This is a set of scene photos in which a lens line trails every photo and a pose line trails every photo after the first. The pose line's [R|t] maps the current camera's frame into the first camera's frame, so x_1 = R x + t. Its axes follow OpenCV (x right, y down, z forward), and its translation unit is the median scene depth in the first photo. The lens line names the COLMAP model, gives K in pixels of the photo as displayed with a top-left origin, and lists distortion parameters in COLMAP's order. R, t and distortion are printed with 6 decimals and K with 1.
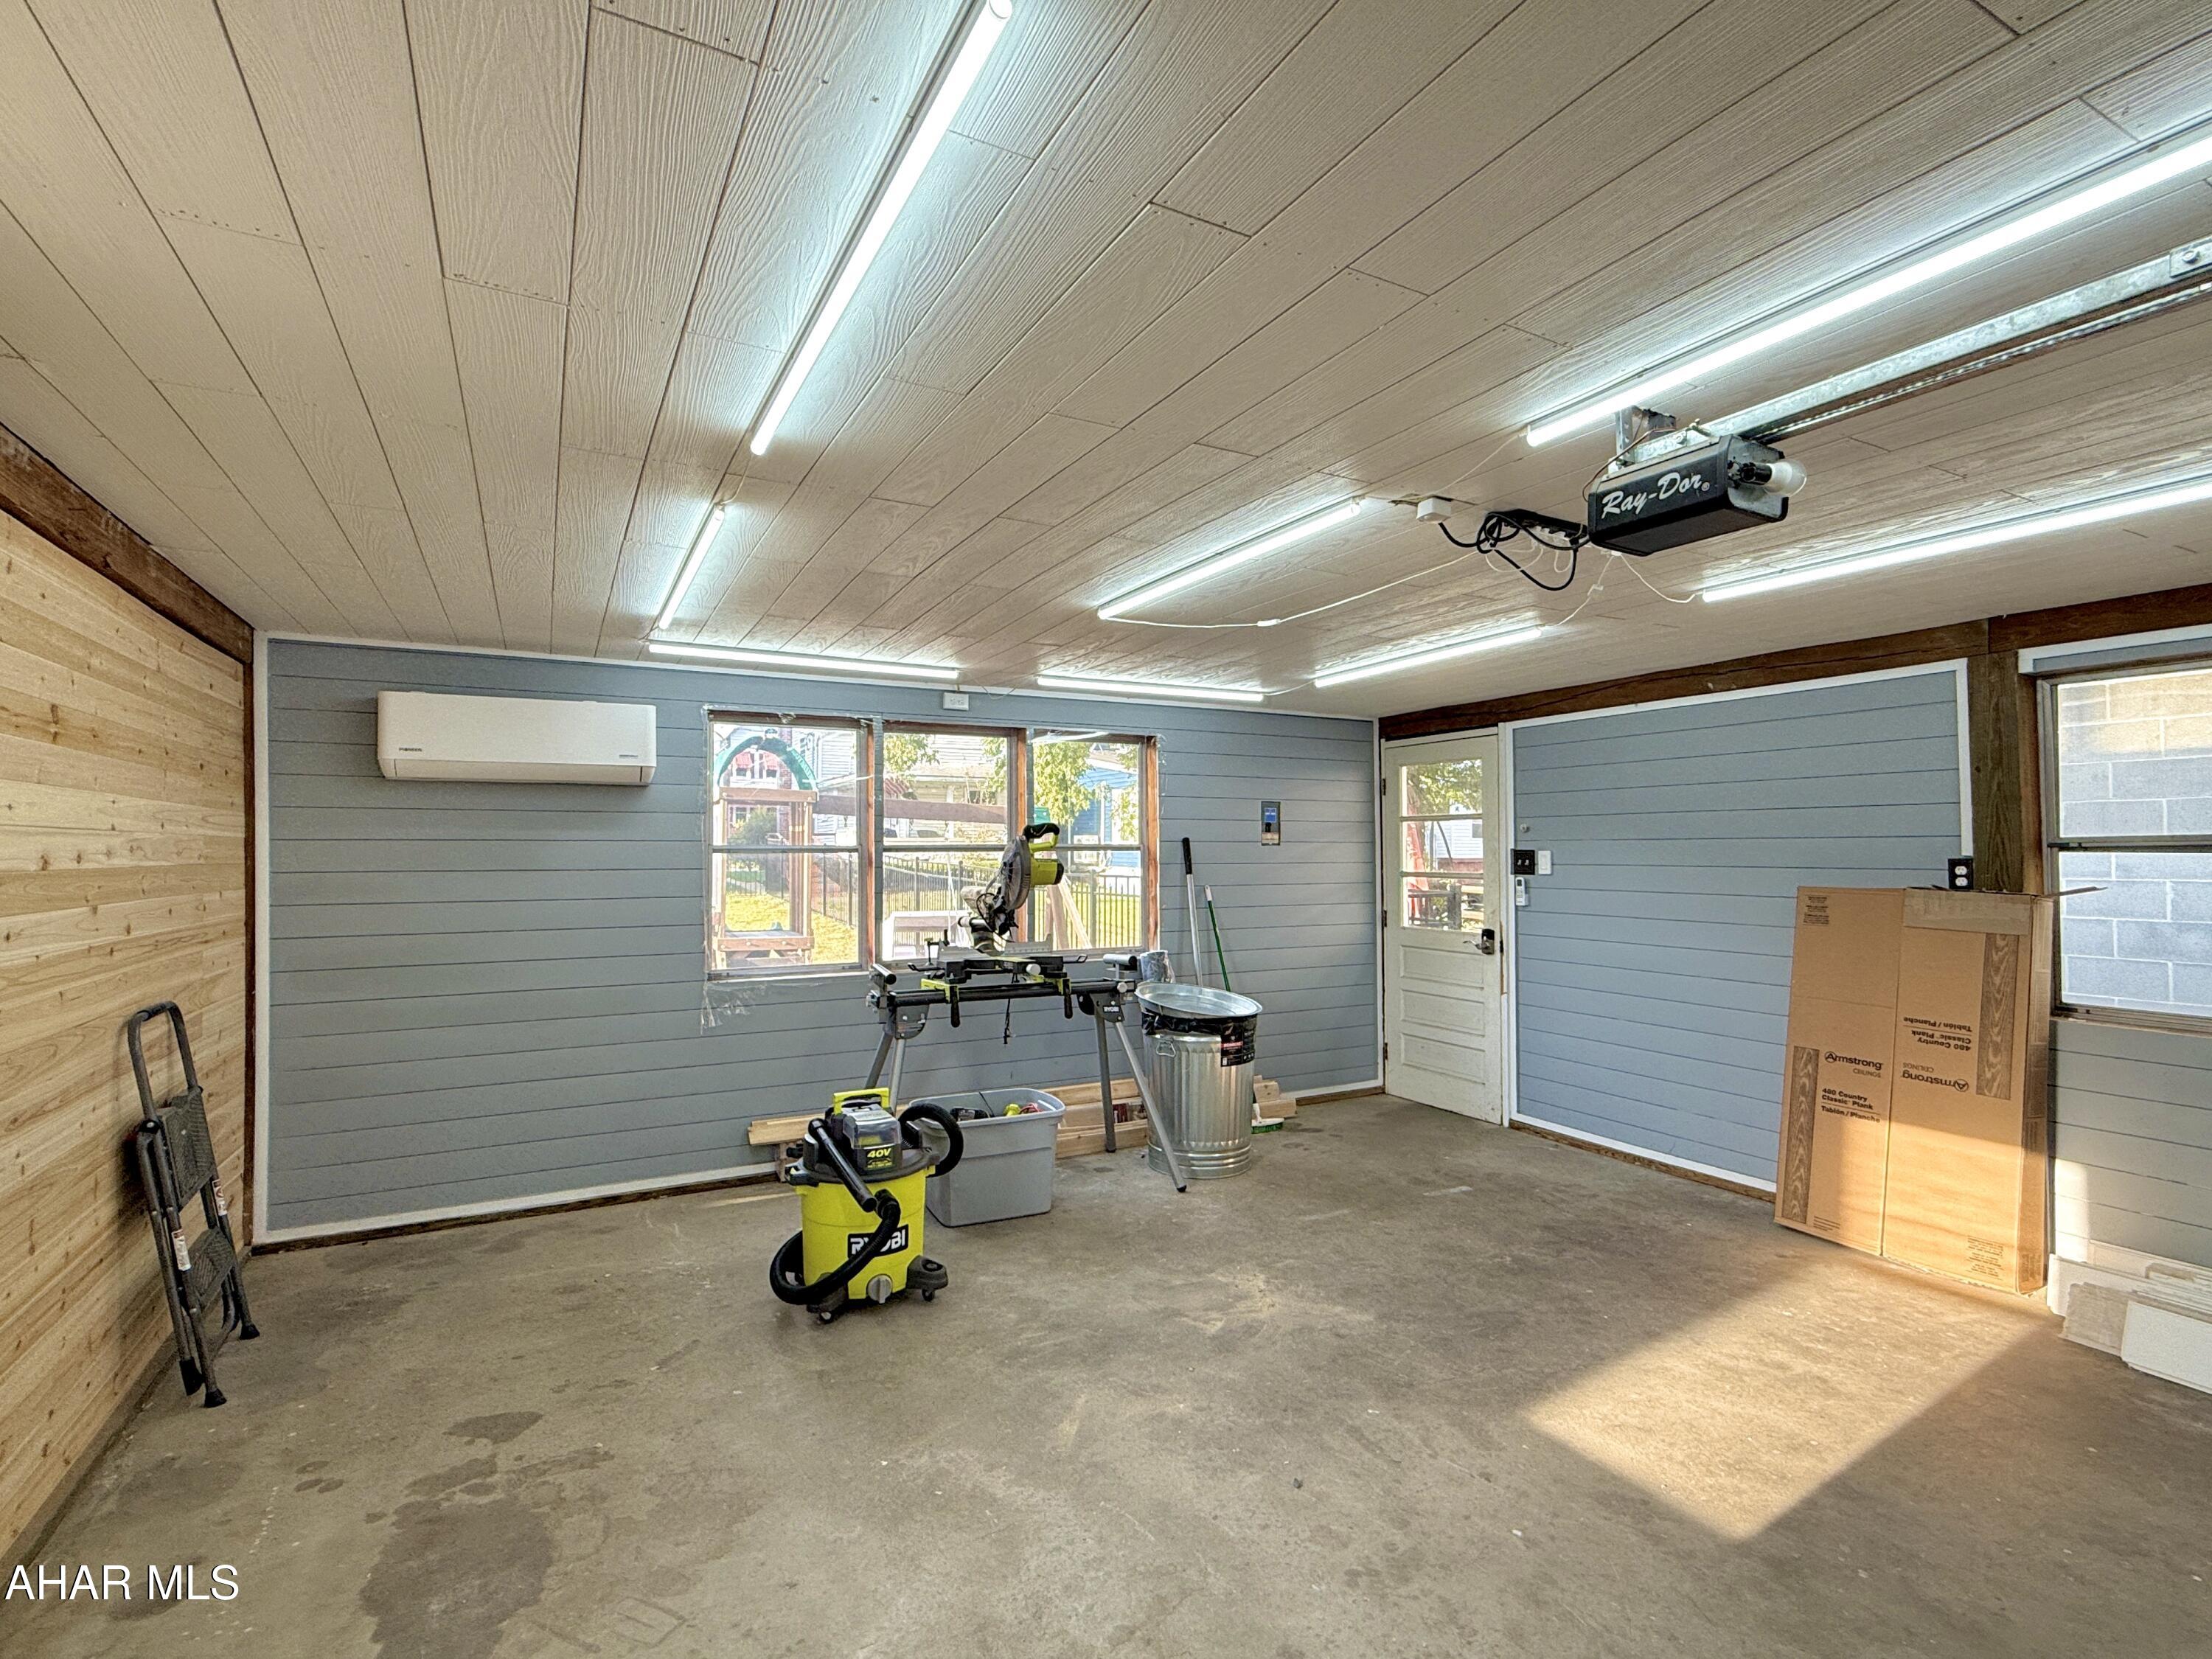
lens RADIAL K [[1061.4, 0, 1103.9], [0, 1061.4, 838.2], [0, 0, 1]] dist [0.015373, -0.000249]
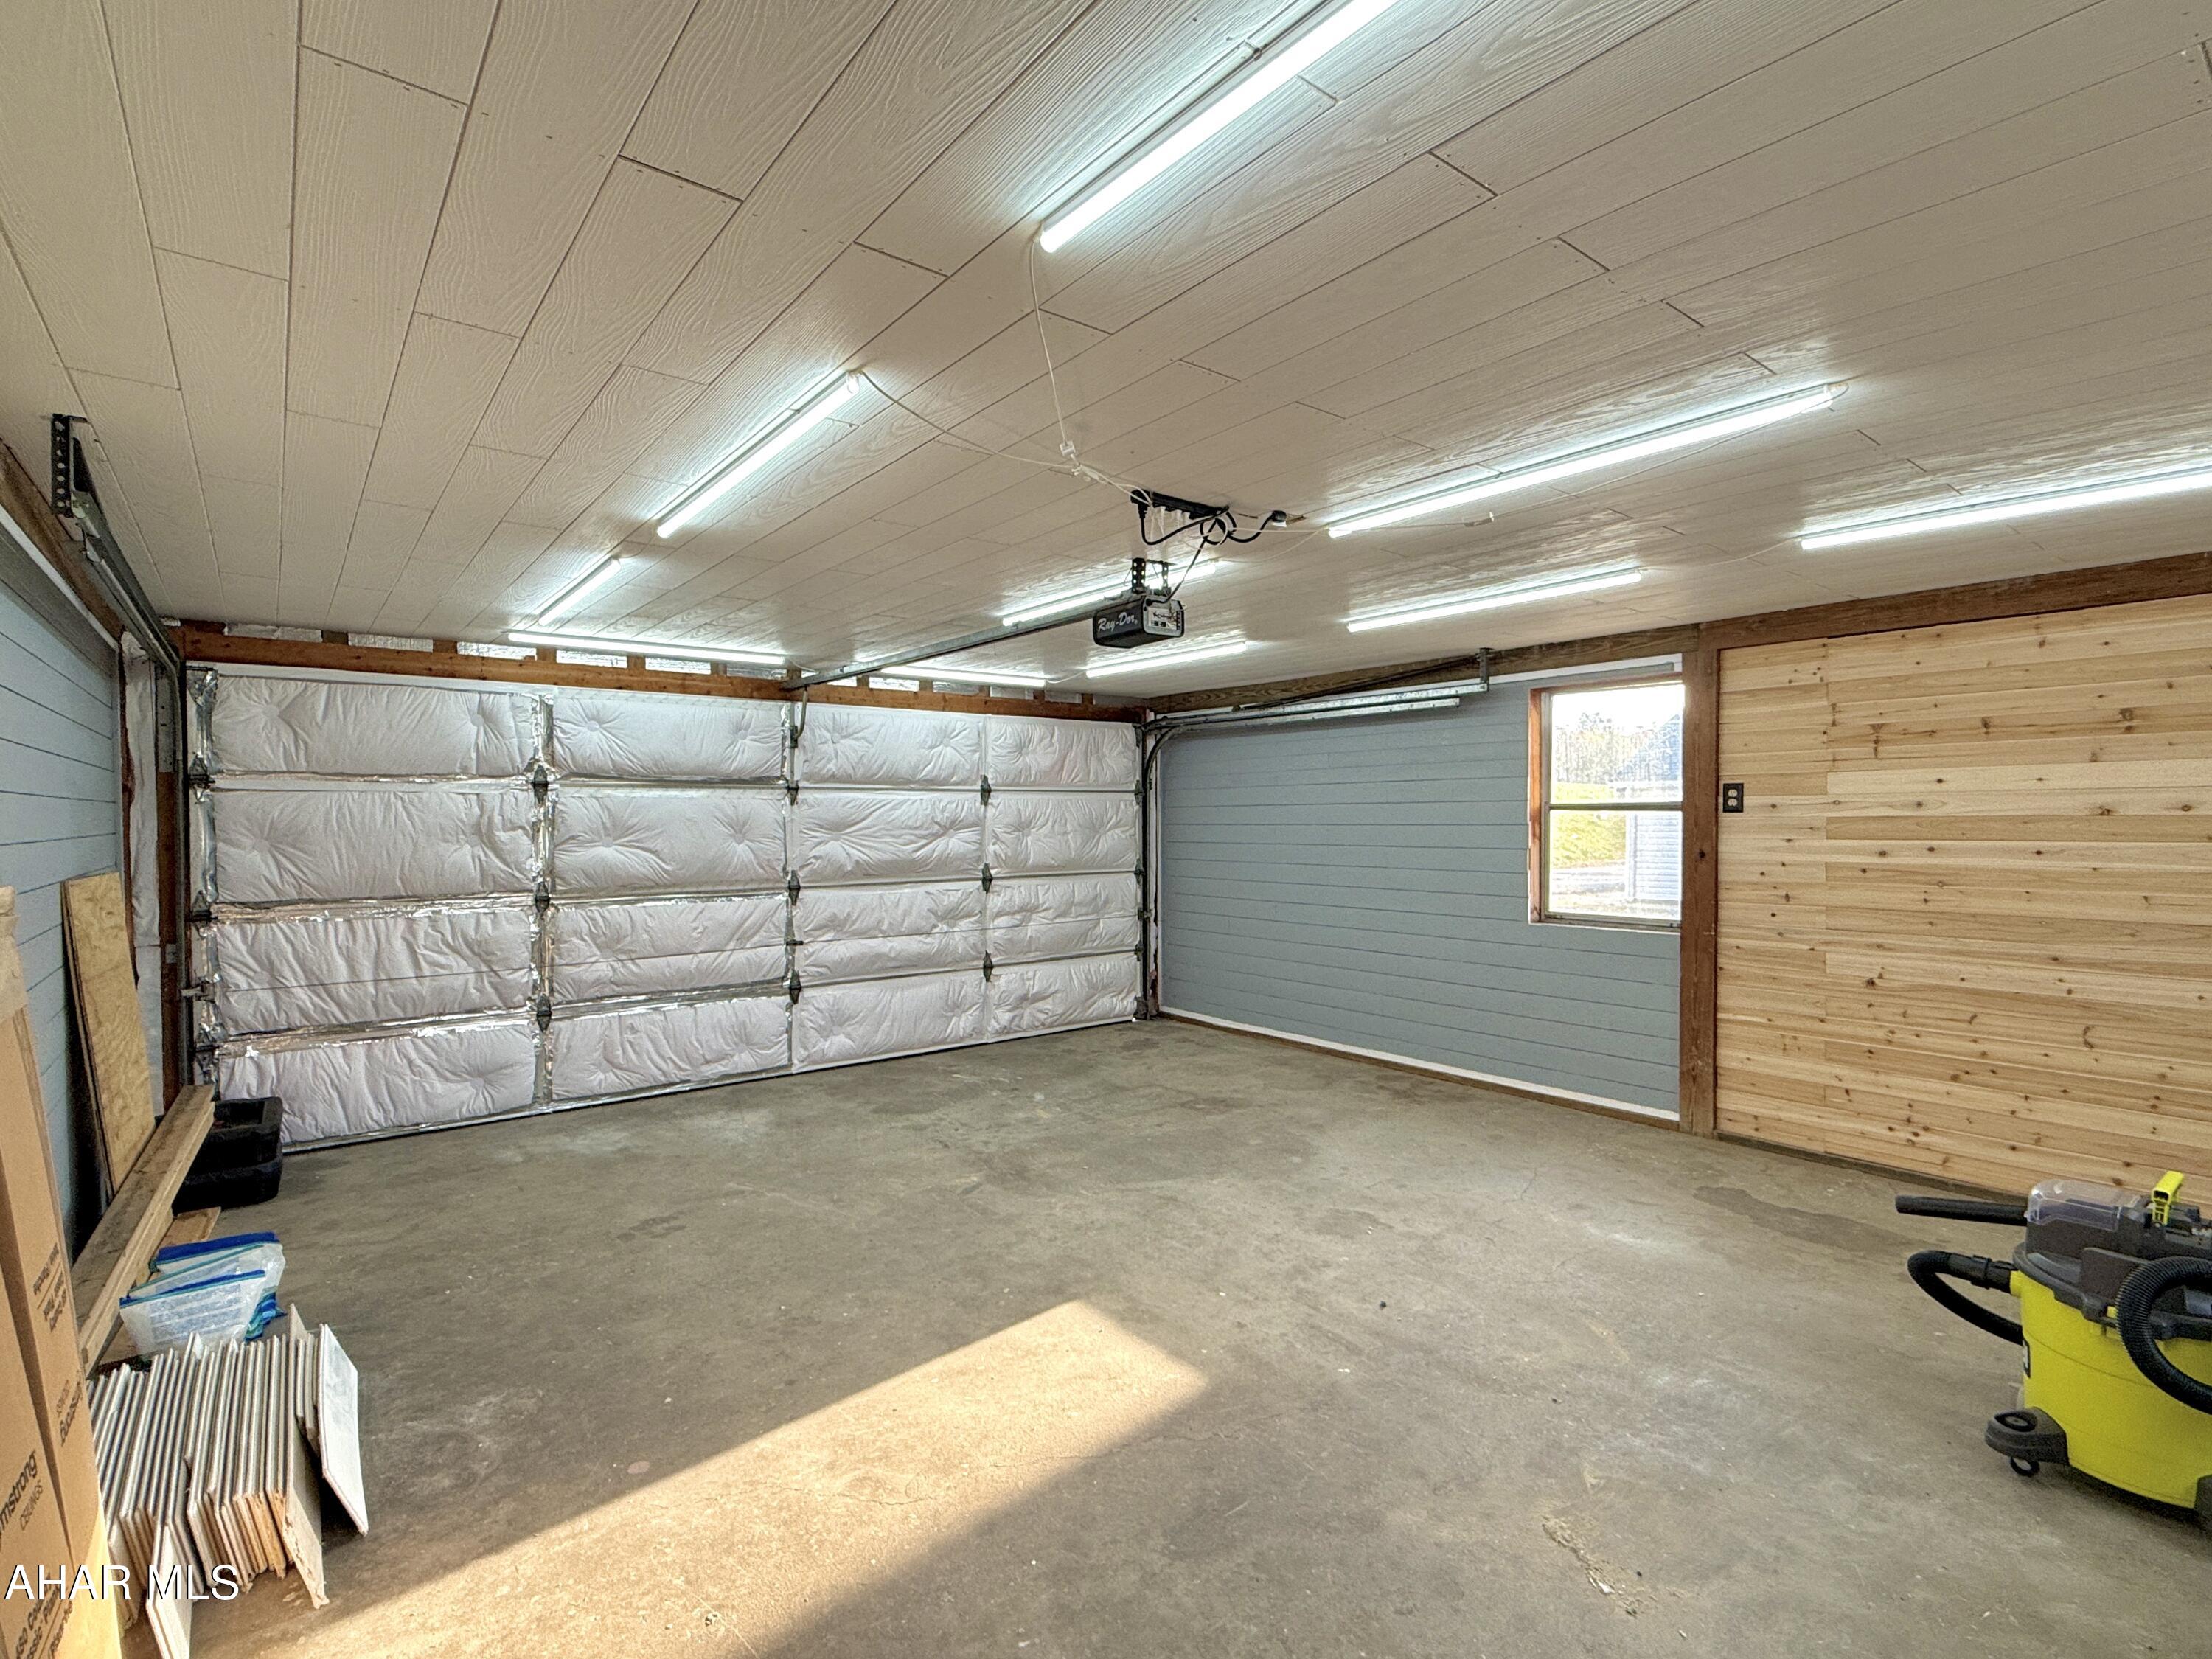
lens RADIAL K [[1061.4, 0, 1103.9], [0, 1061.4, 838.2], [0, 0, 1]] dist [0.015373, -0.000249]
pose [[-0.984986, 0.009016, -0.172401, 0.676525], [0.007904, 0.999943, 0.007133, 0.032548], [0.172456, 0.005664, -0.985001, 2.047371]]
